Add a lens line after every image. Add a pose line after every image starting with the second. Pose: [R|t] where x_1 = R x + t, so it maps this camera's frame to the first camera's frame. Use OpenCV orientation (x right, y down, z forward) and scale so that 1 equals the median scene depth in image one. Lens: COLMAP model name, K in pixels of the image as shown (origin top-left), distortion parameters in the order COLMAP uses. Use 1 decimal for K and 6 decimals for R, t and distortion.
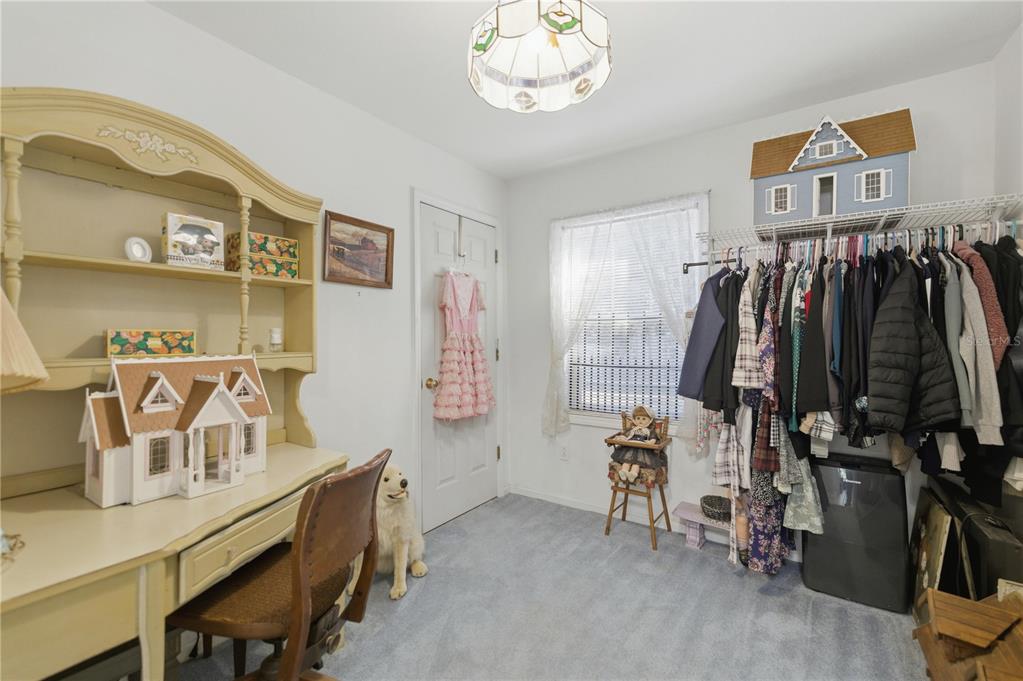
lens RADIAL K [[430.5, 0, 510.7], [0, 430.5, 338.9], [0, 0, 1]] dist [-0.000350, -0.000035]
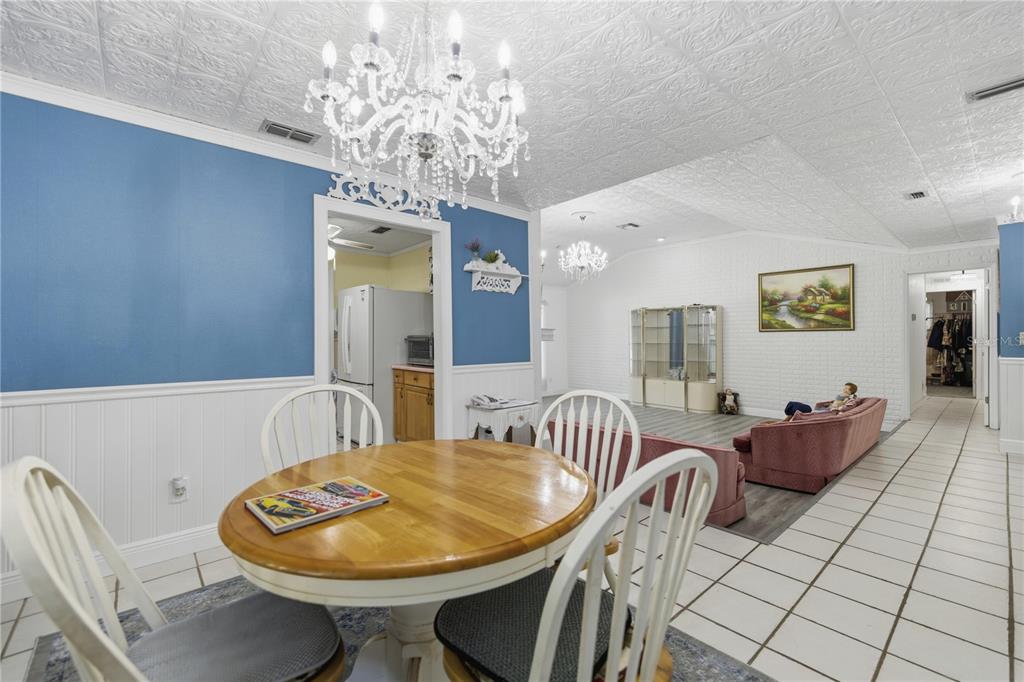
lens RADIAL K [[430.9, 0, 512.4], [0, 430.9, 338.4], [0, 0, 1]] dist [-0.000350, -0.000035]
pose [[0.963379, -0.008044, -0.268024, -2.964350], [0.007791, 0.999968, -0.002005, 0.008600], [0.268031, -0.000157, 0.963410, -5.186748]]
